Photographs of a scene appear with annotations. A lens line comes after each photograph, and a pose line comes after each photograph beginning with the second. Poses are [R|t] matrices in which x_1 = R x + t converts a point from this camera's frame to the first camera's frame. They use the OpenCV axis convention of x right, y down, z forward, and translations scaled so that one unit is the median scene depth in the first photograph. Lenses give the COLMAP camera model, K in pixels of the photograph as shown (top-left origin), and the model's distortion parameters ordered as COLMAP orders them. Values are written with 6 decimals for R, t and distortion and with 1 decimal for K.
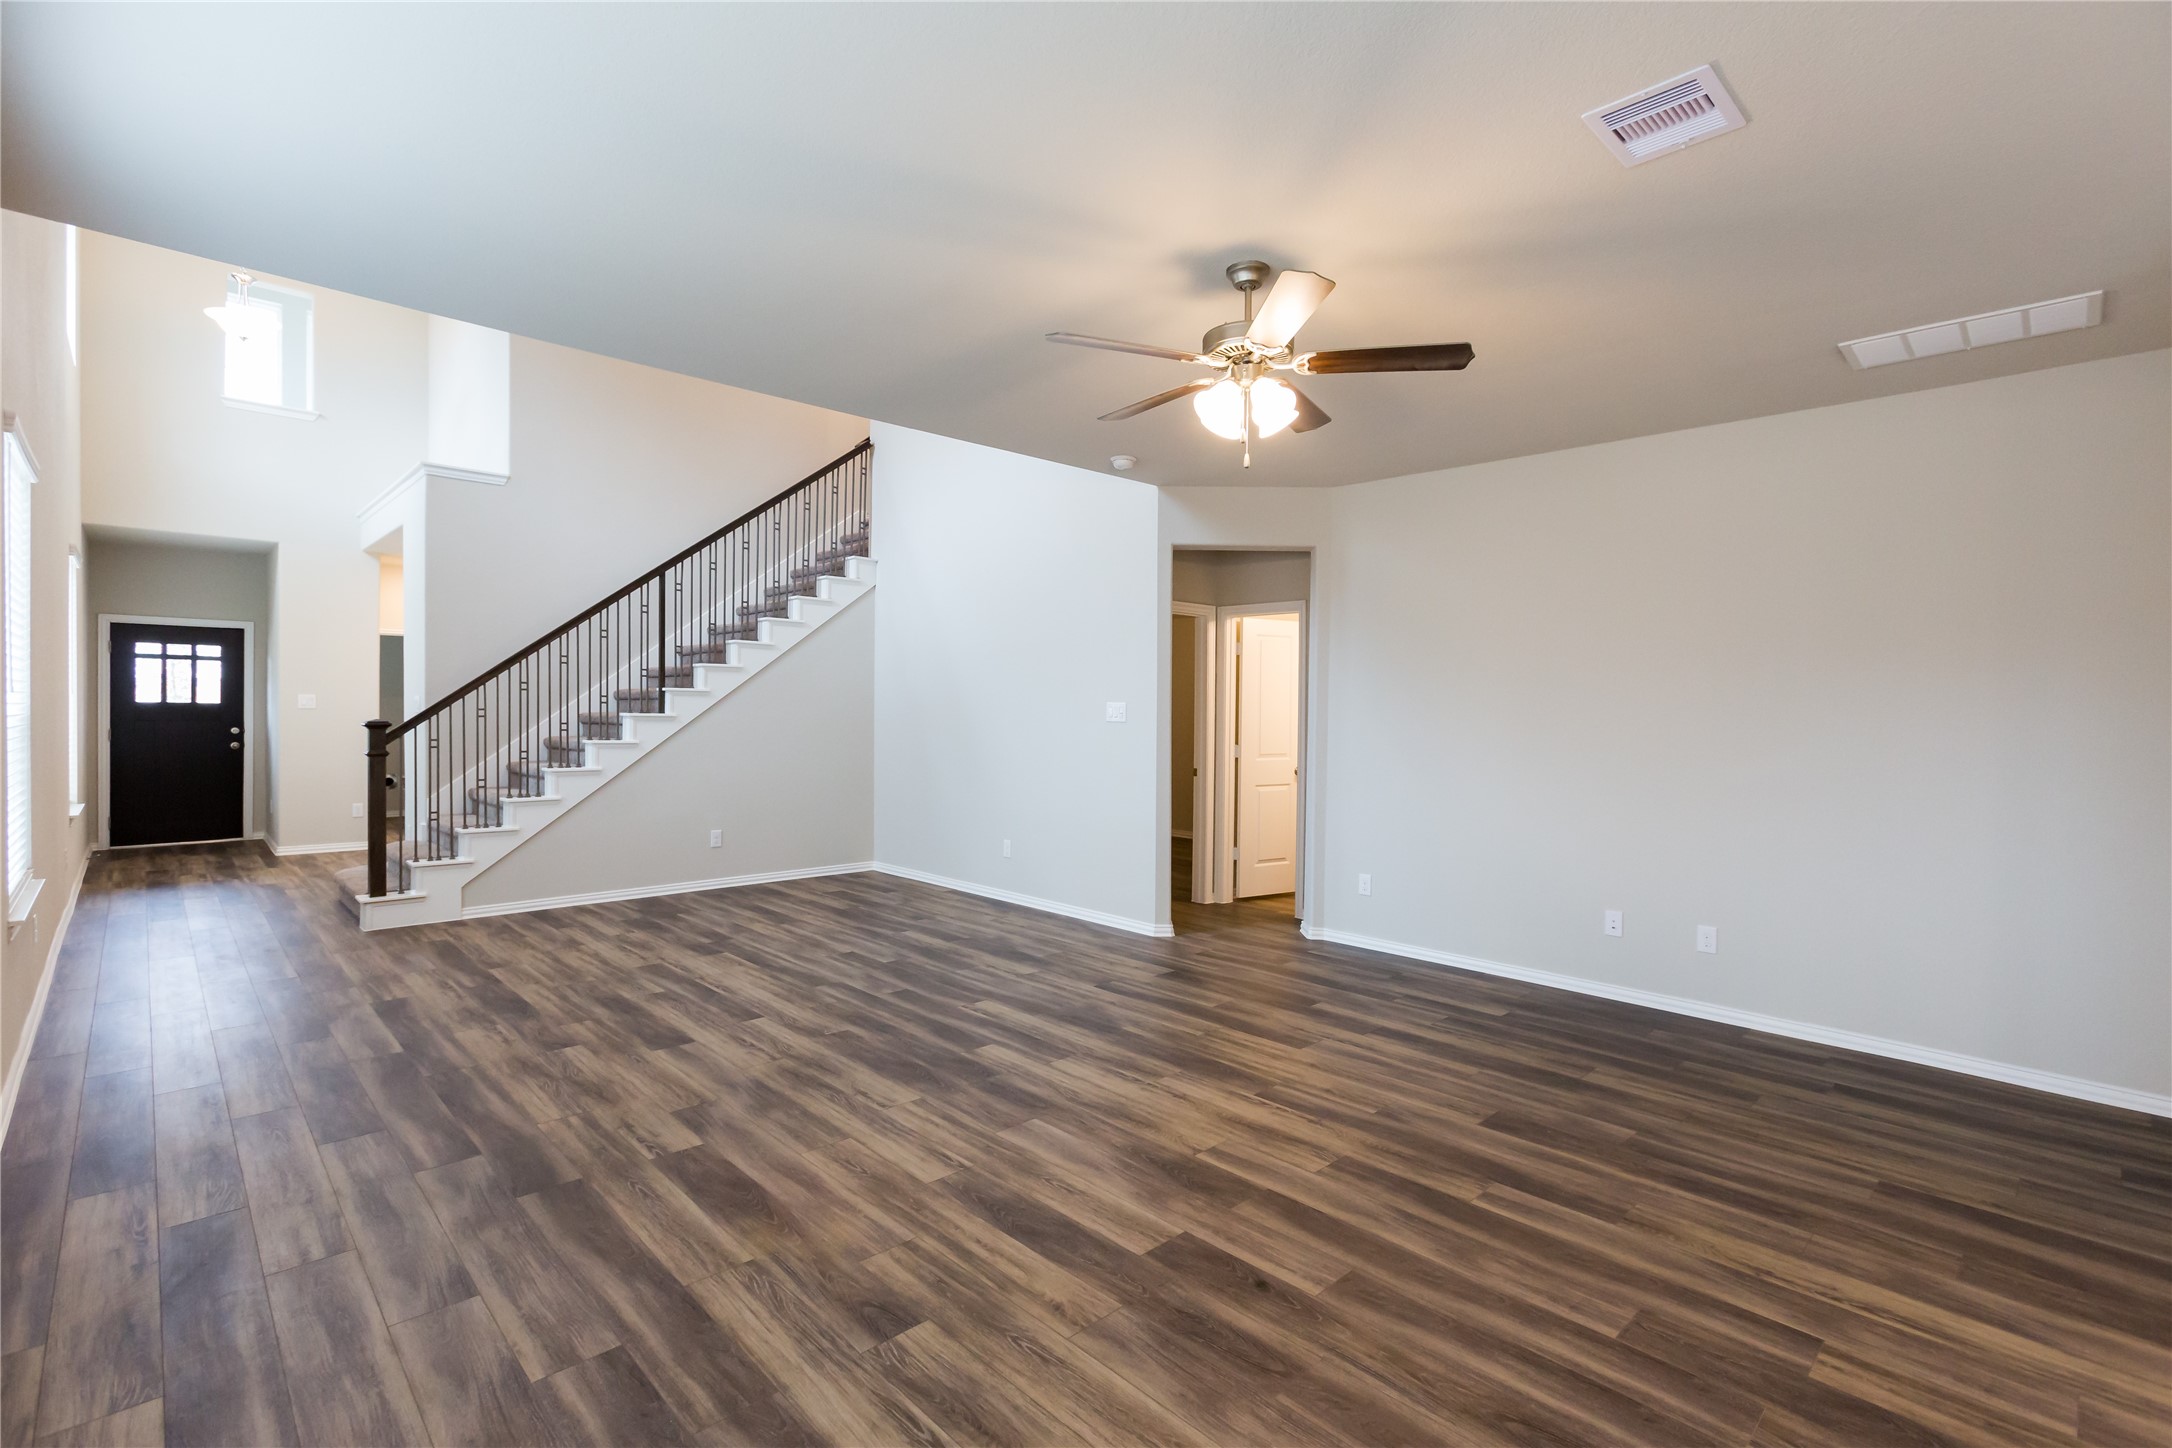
lens RADIAL K [[976.3, 0, 1066.3], [0, 976.3, 722.6], [0, 0, 1]] dist [-0.008126, 0.004179]
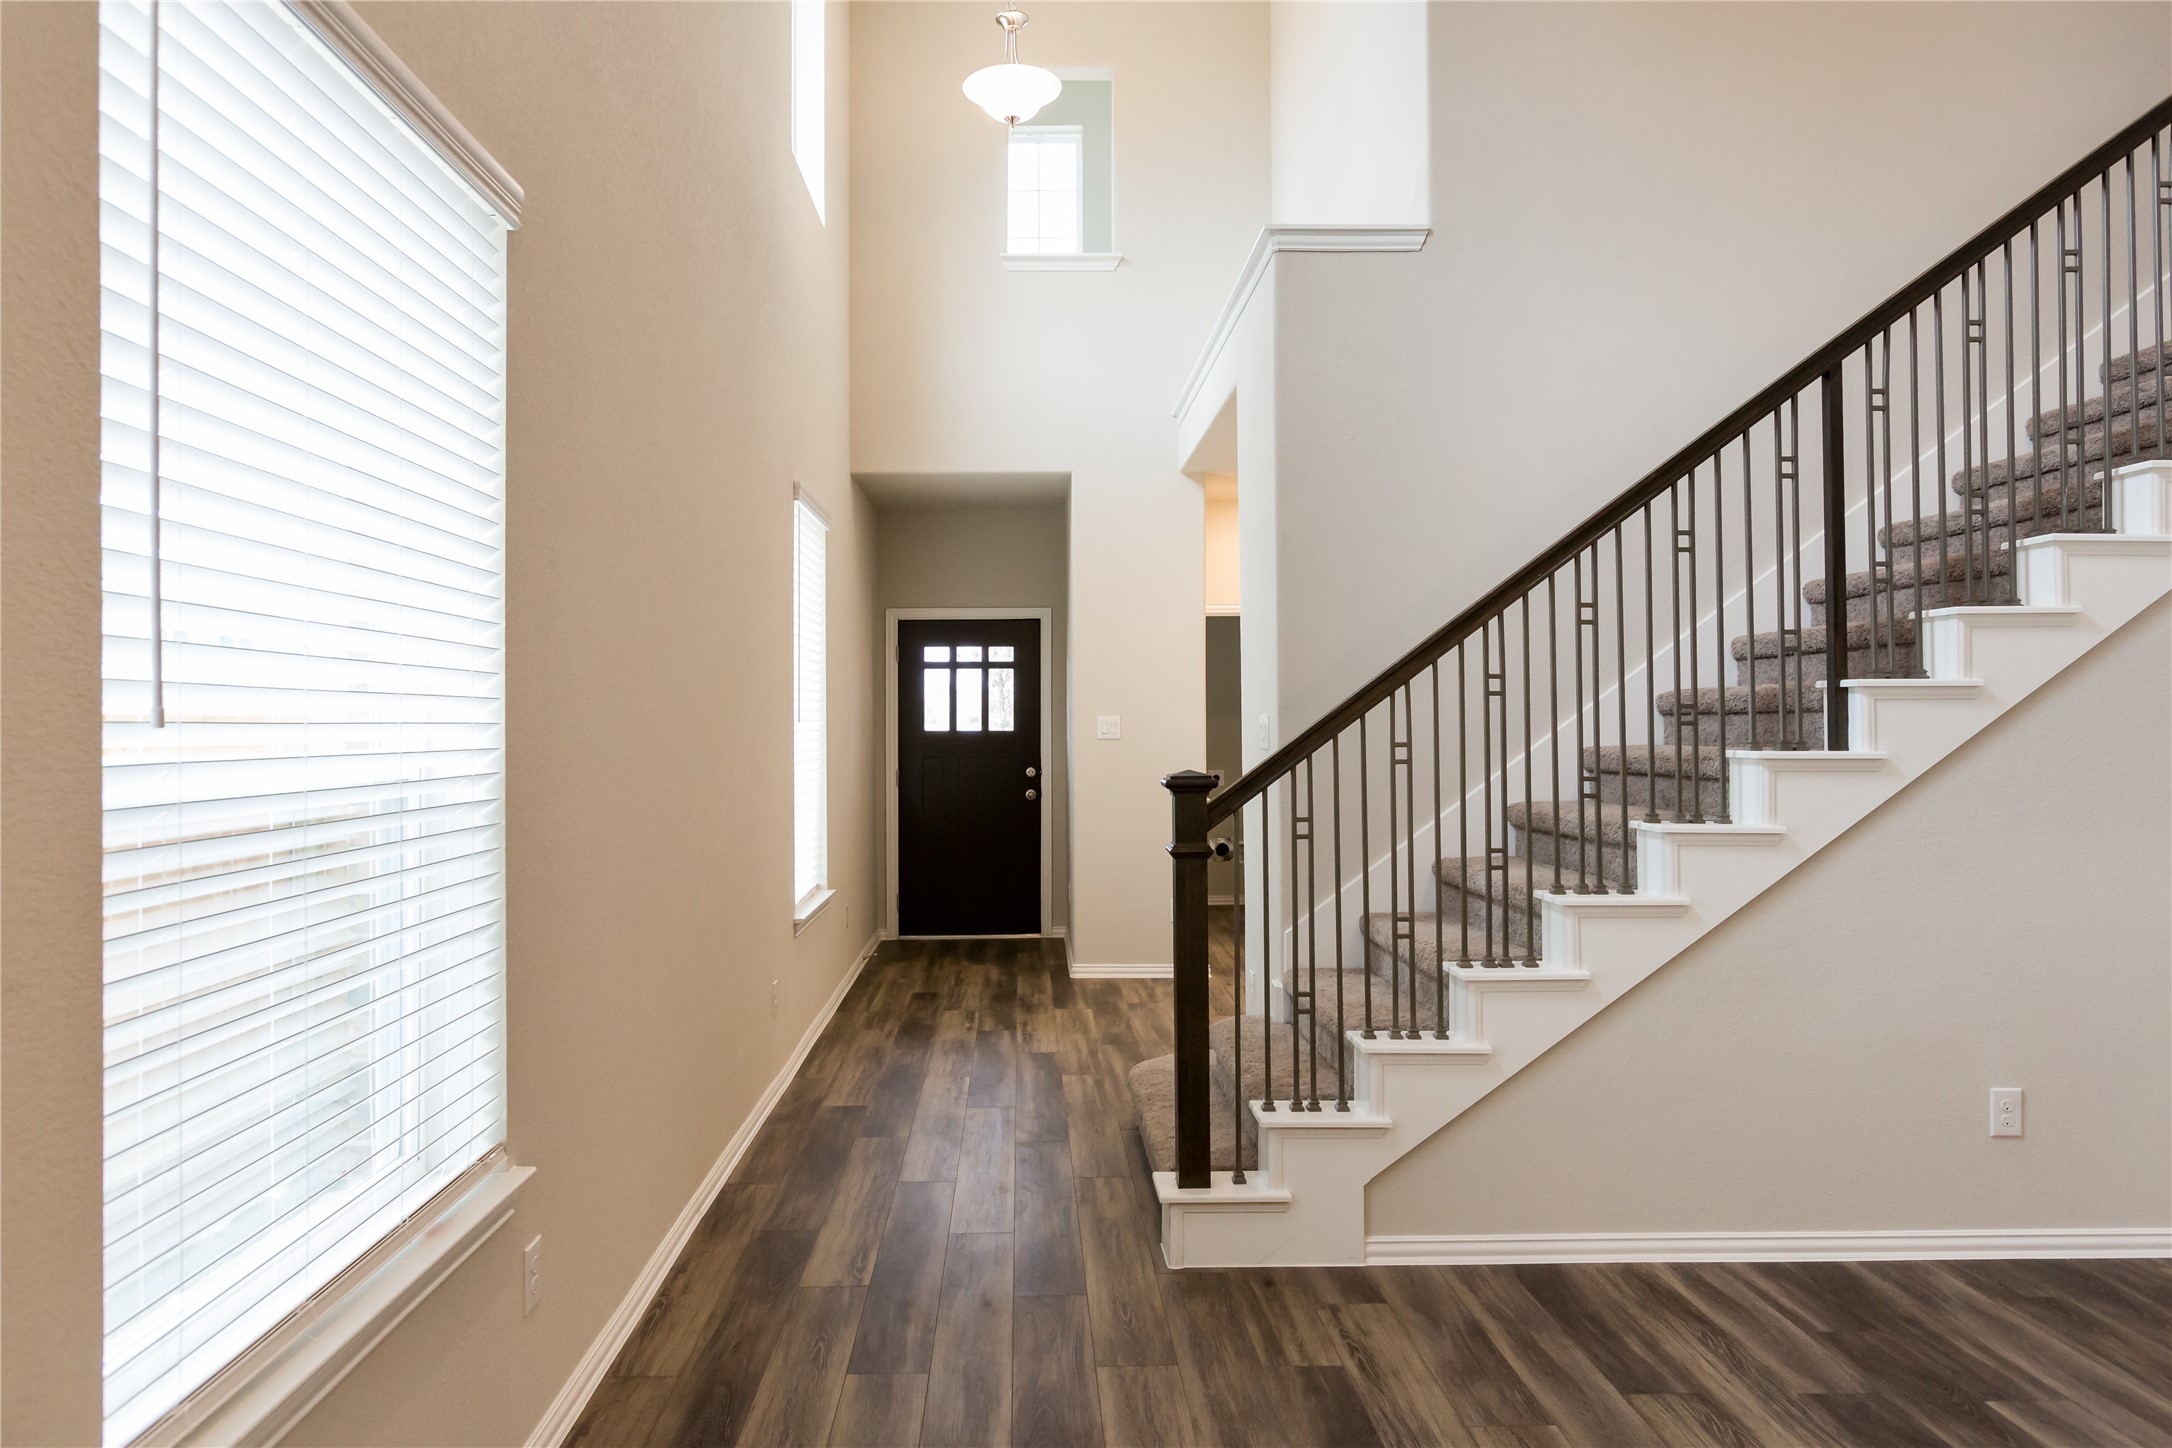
lens RADIAL K [[1311.2, 0, 1070.8], [0, 1311.2, 709.4], [0, 0, 1]] dist [0.023053, 0.001661]
pose [[0.746867, -0.022209, -0.664603, -0.301191], [0.005530, 0.999615, -0.027190, -0.012934], [0.664951, 0.016632, 0.746702, 0.443366]]
